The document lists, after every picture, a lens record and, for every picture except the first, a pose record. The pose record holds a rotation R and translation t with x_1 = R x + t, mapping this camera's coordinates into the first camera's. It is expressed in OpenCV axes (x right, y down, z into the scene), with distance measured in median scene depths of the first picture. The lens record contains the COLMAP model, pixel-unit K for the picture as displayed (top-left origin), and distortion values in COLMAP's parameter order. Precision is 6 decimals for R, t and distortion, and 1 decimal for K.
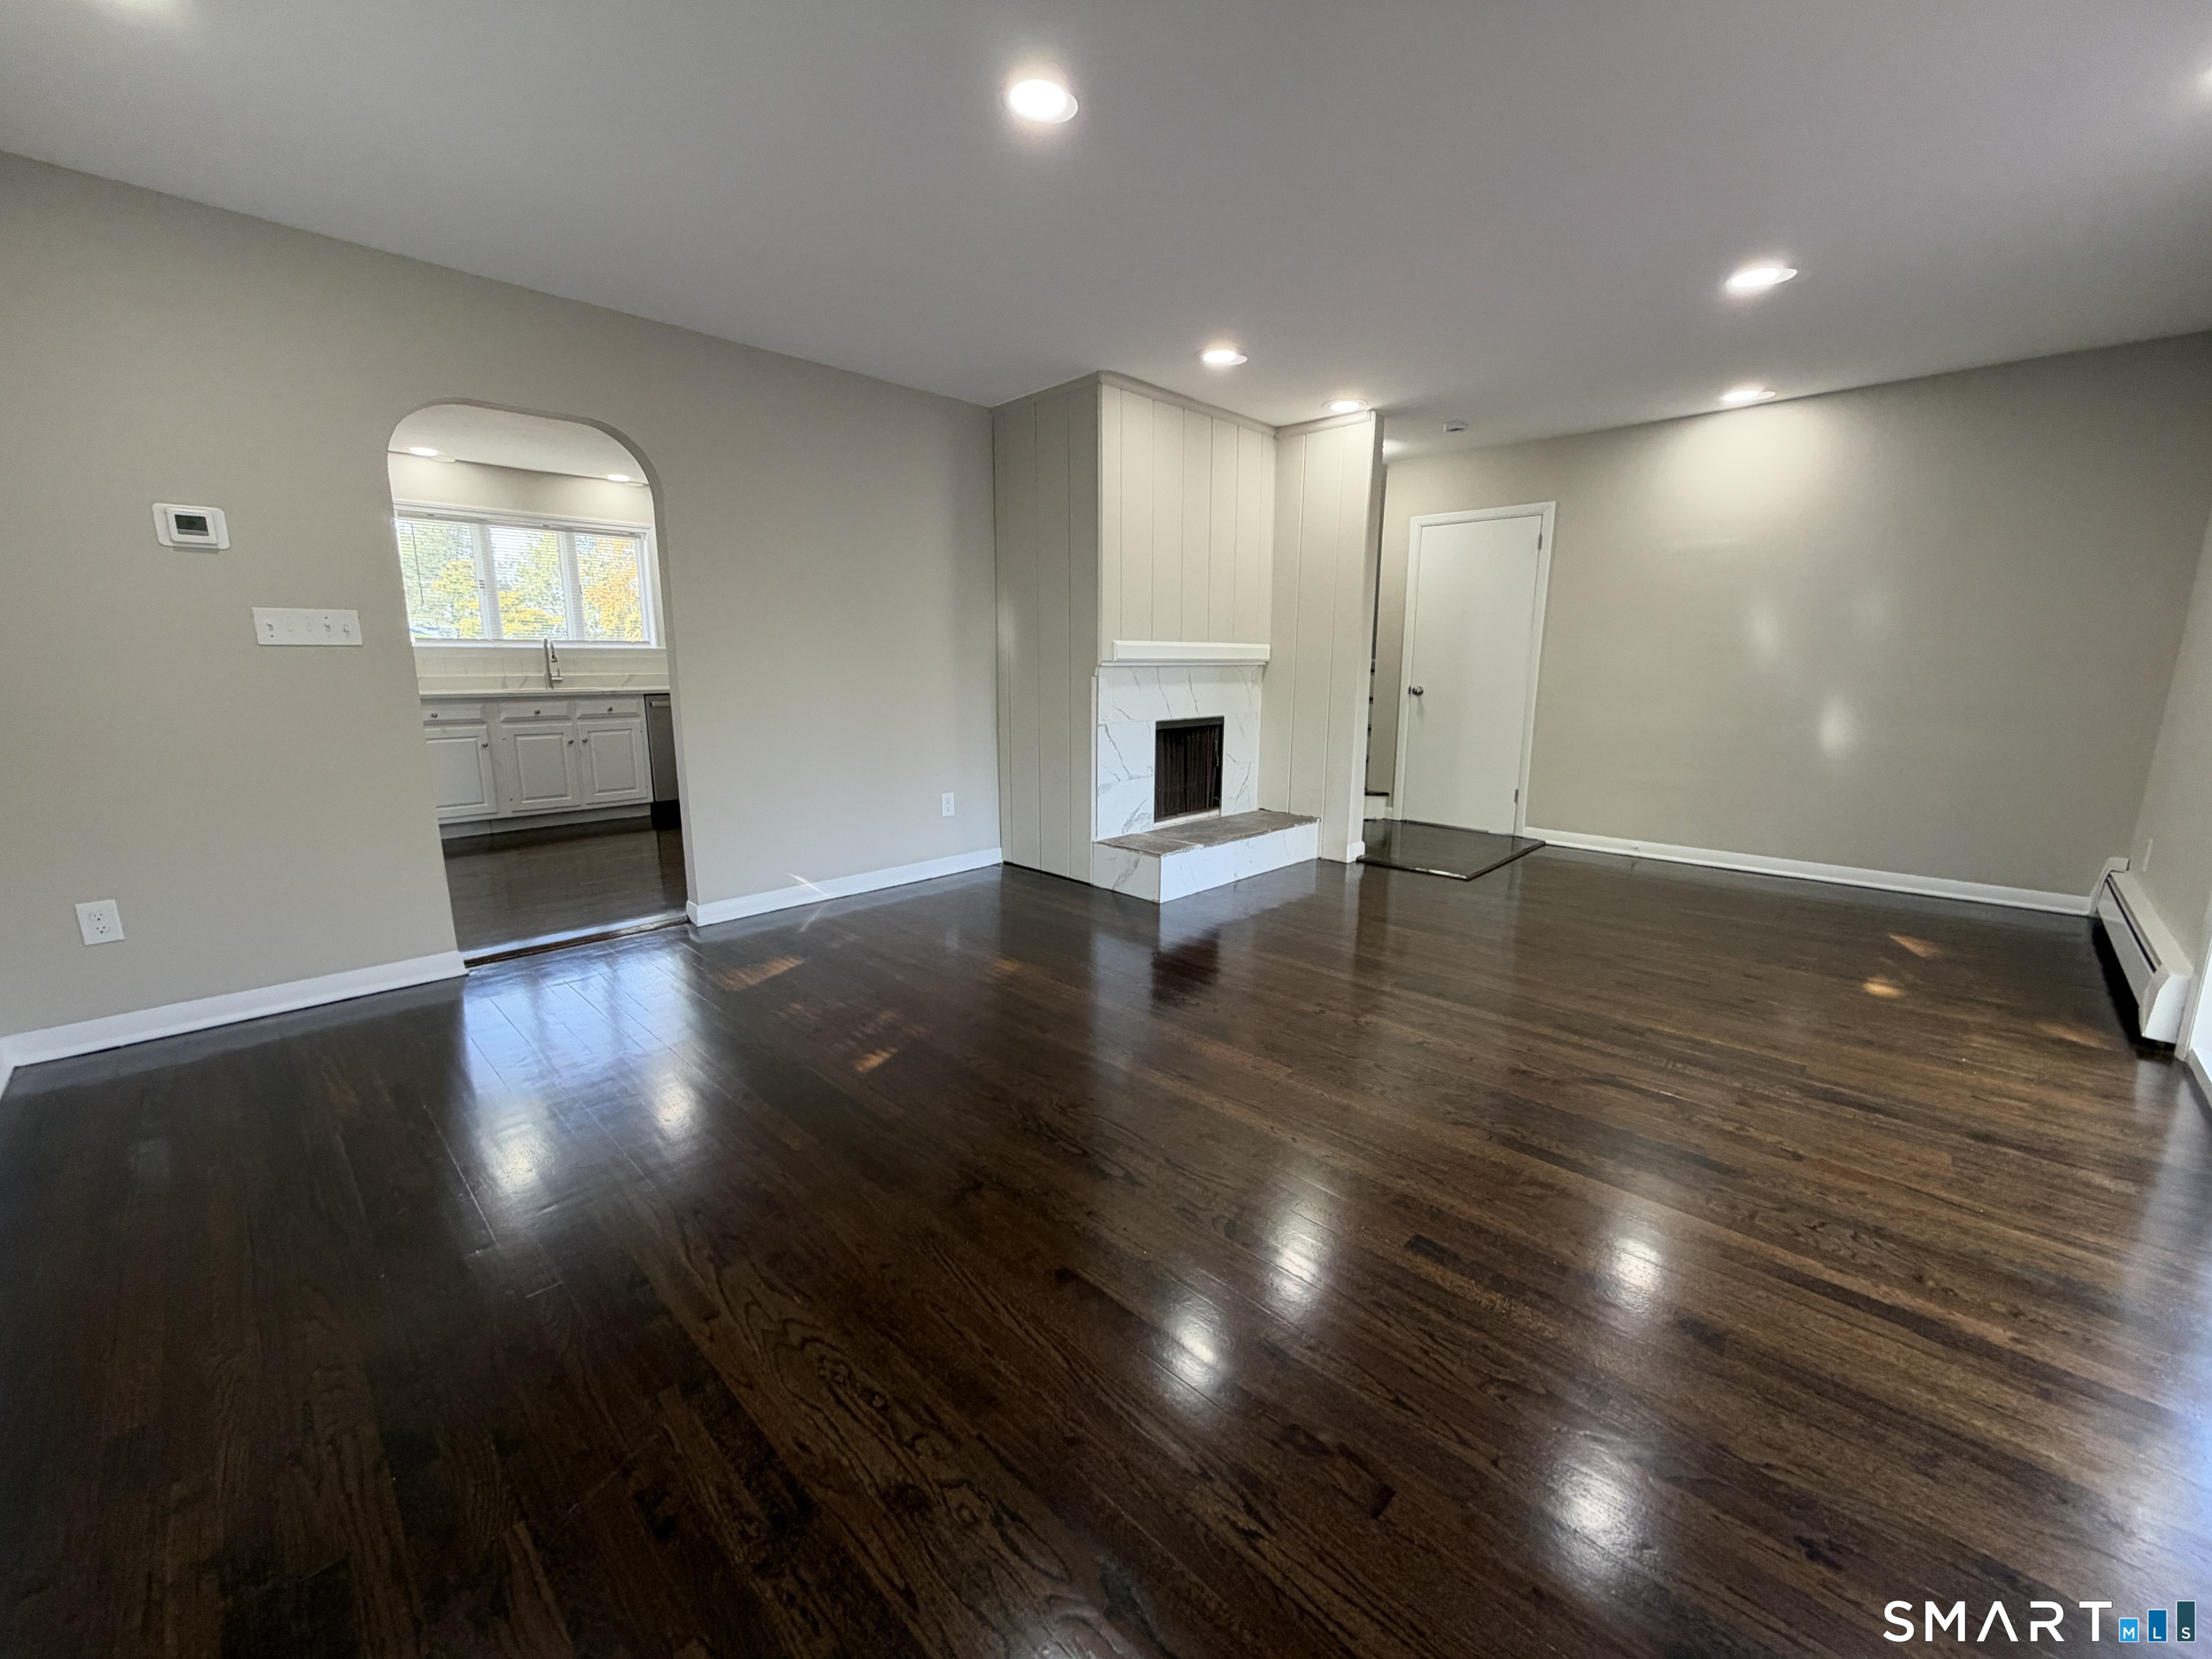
lens RADIAL K [[879.3, 0, 1101.0], [0, 879.3, 820.0], [0, 0, 1]] dist [0.000393, -0.000967]
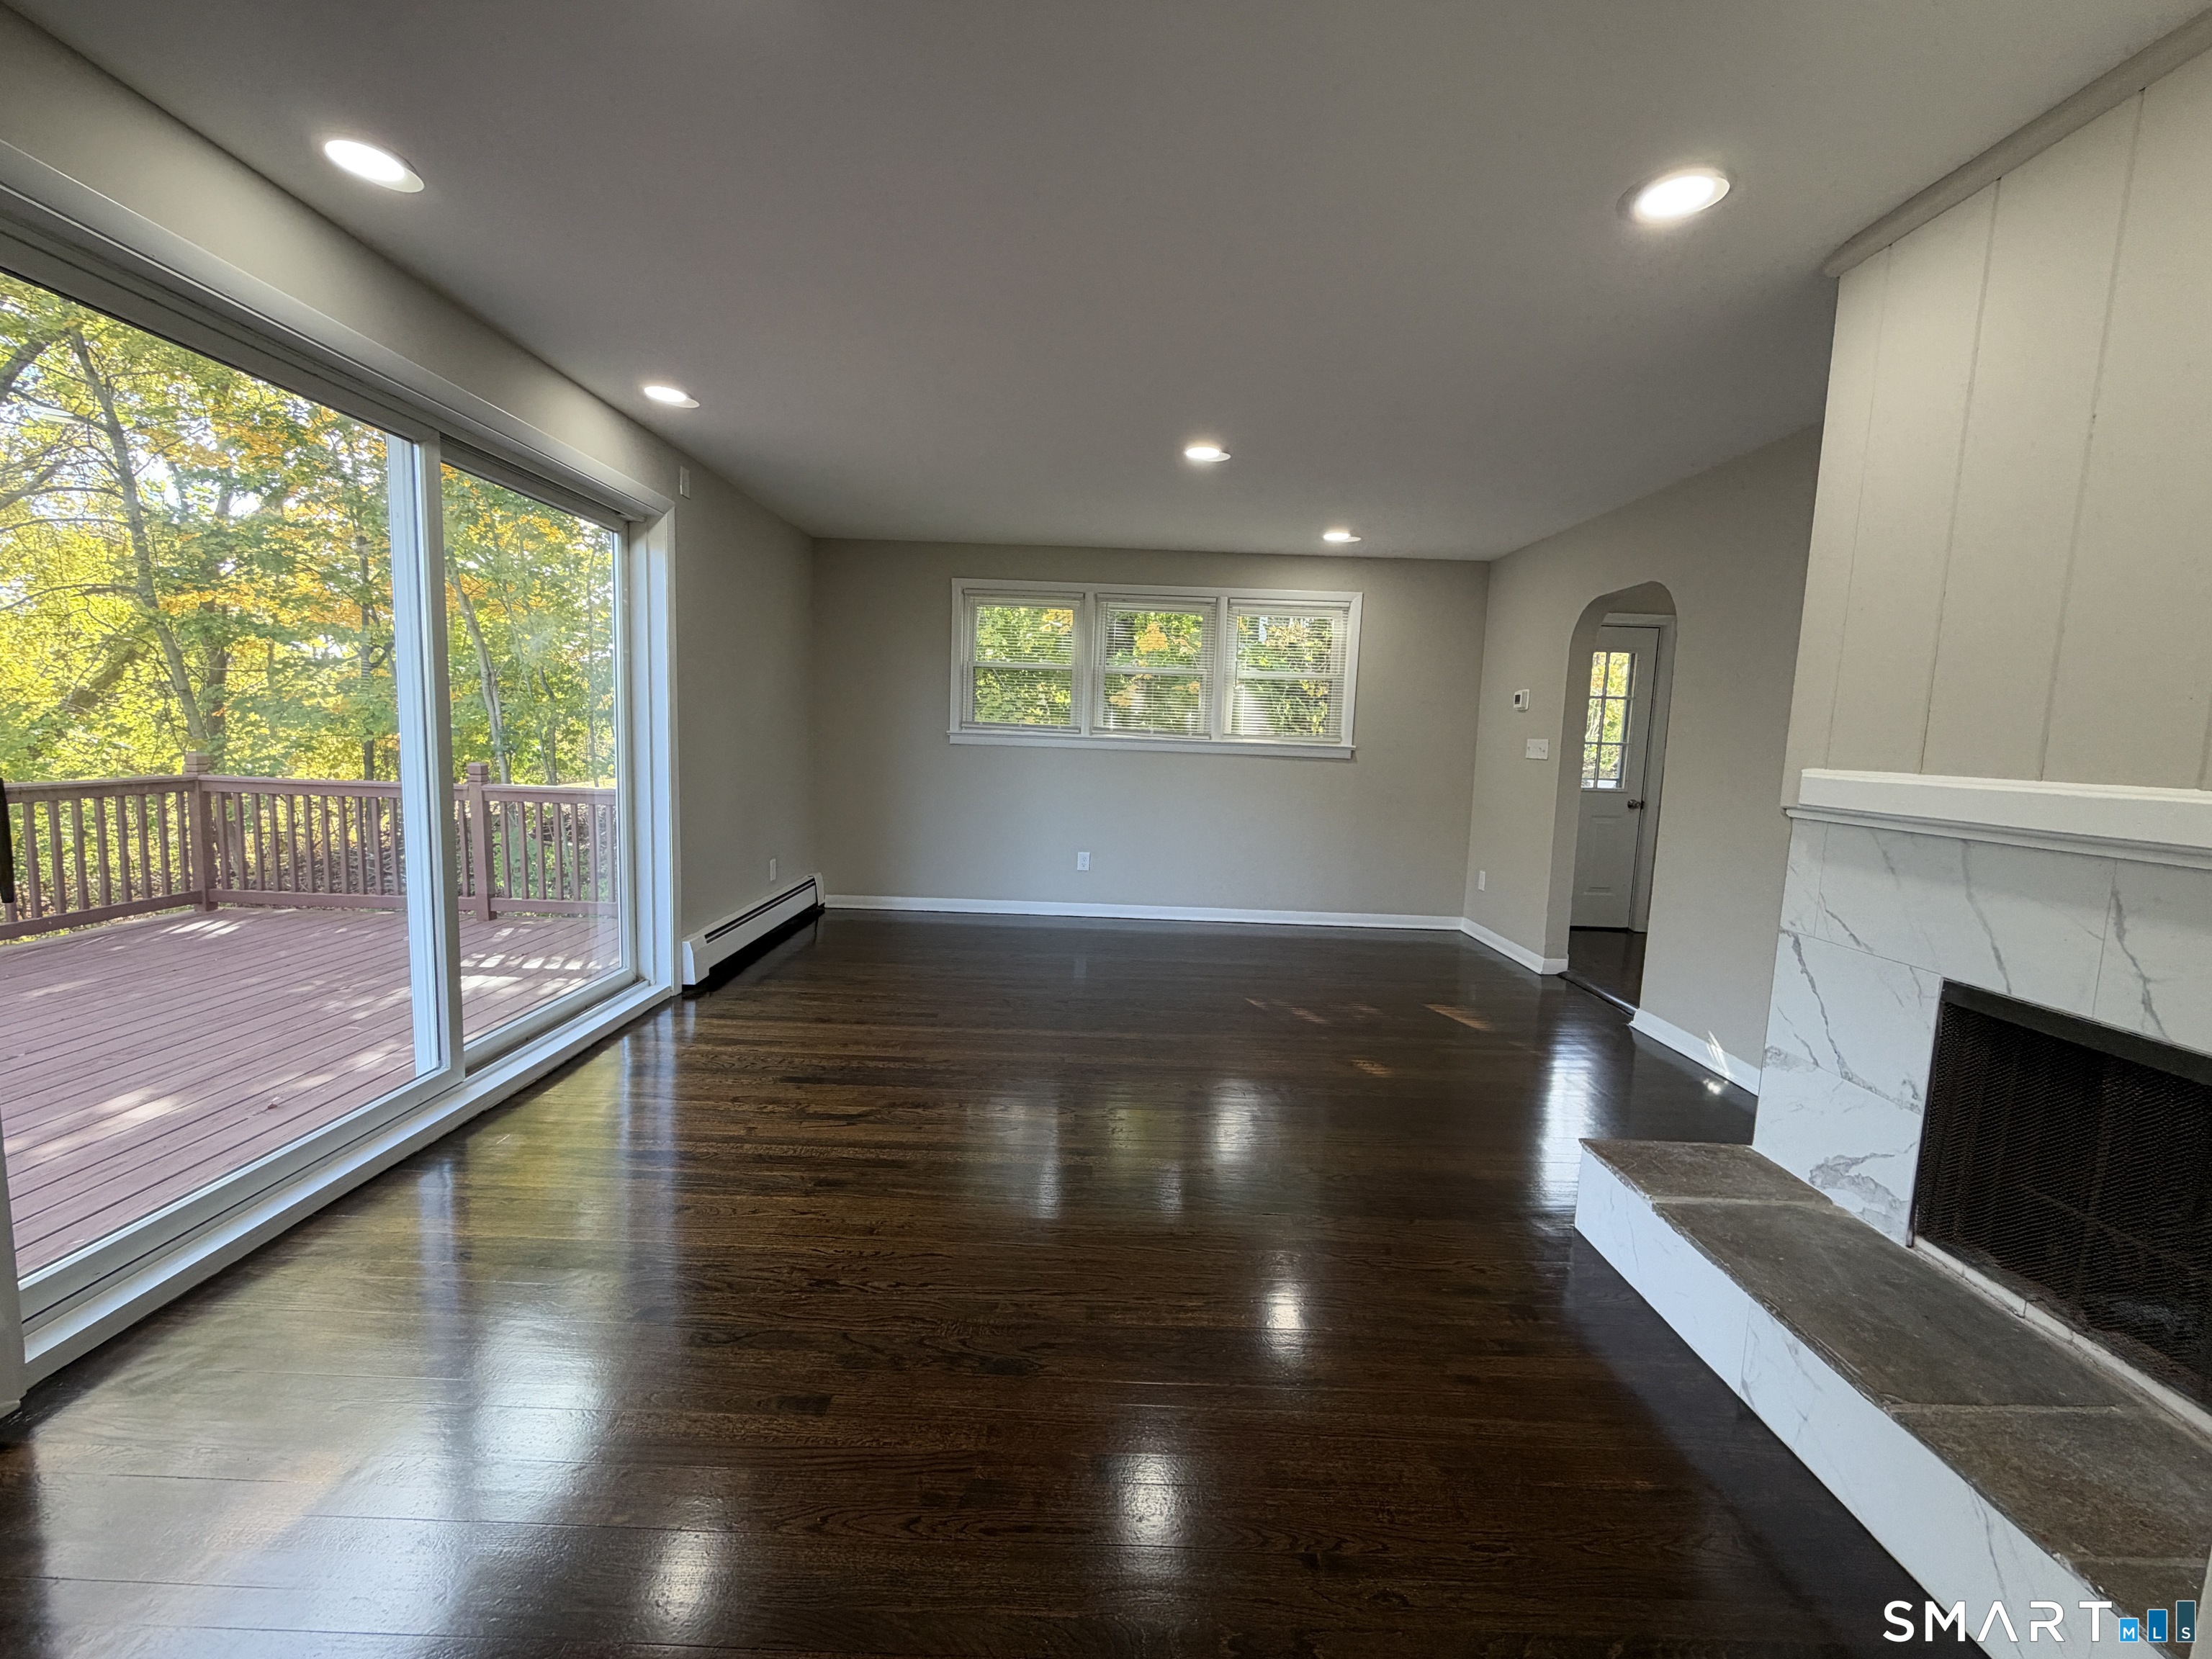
lens RADIAL K [[879.3, 0, 1097.3], [0, 879.3, 826.8], [0, 0, 1]] dist [0.000393, -0.000967]
pose [[-0.712395, 0.053824, -0.699711, 0.594051], [-0.158446, 0.958974, 0.235084, -0.208302], [0.683658, 0.278339, -0.674640, 0.988447]]
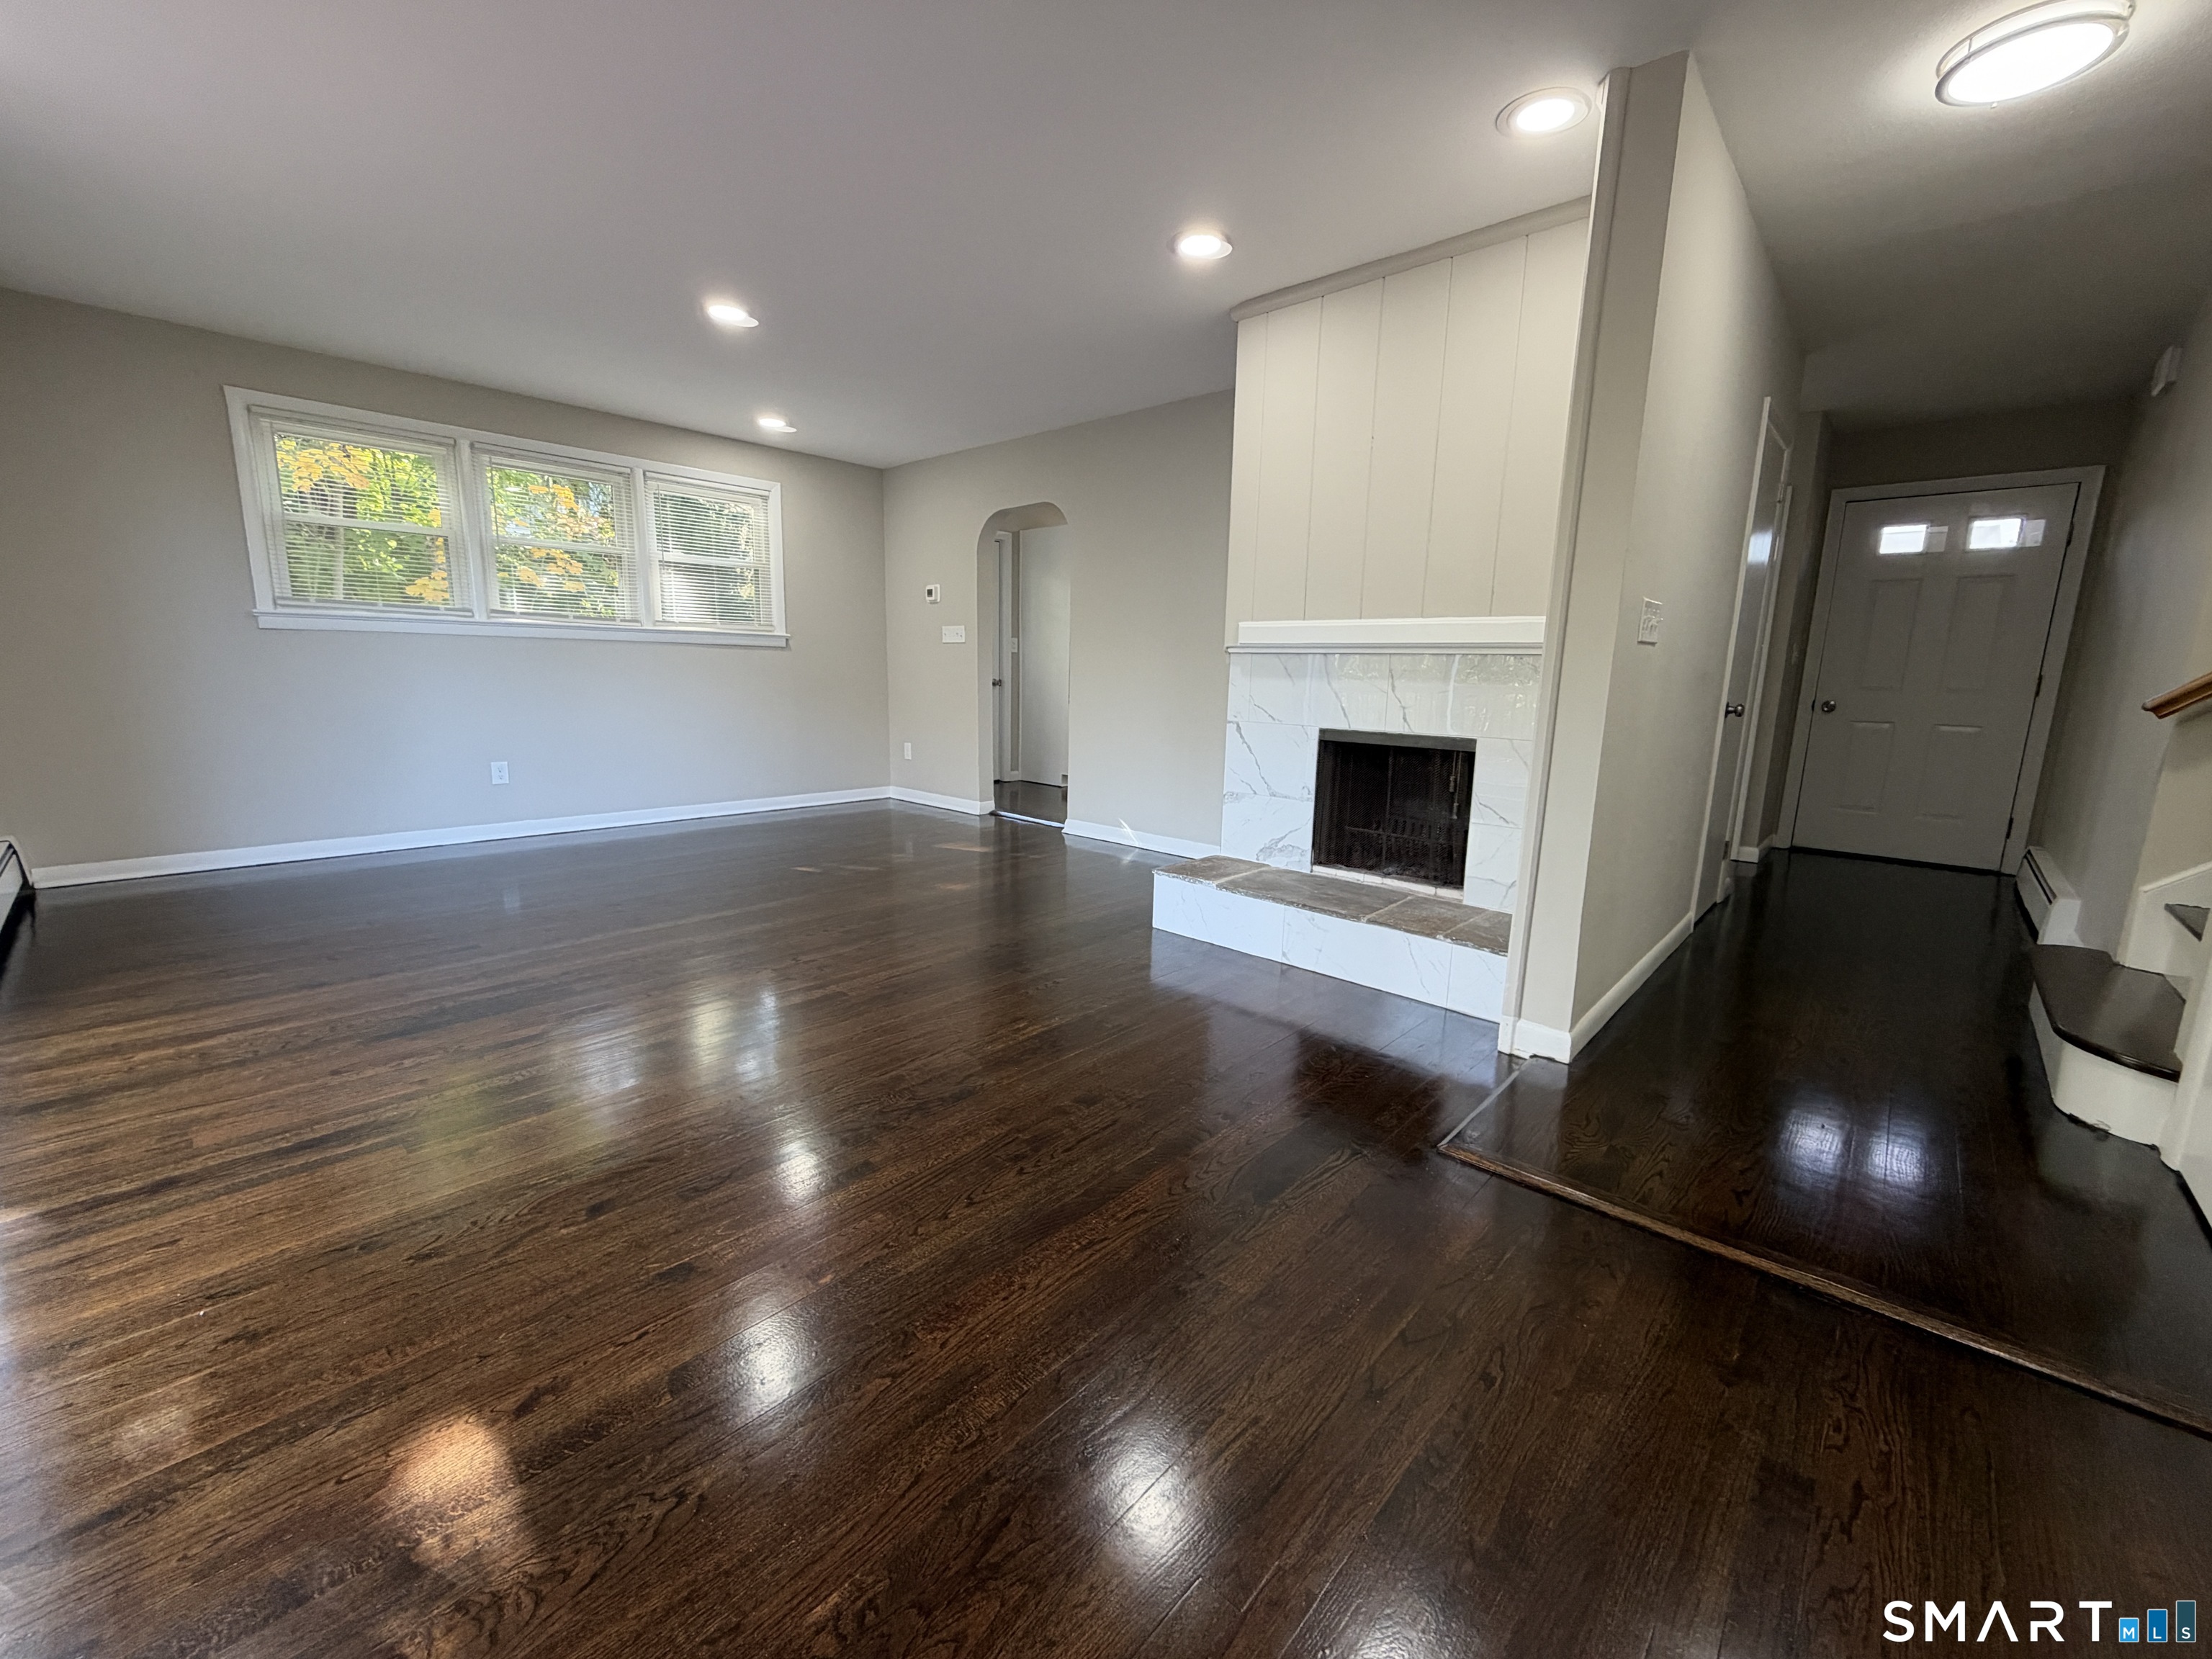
lens RADIAL K [[879.3, 0, 1097.5], [0, 879.3, 823.2], [0, 0, 1]] dist [0.000393, -0.000967]
pose [[0.029029, 0.175775, -0.984002, 0.802175], [-0.199303, 0.965669, 0.166621, -0.121438], [0.979508, 0.191277, 0.063065, 0.786091]]
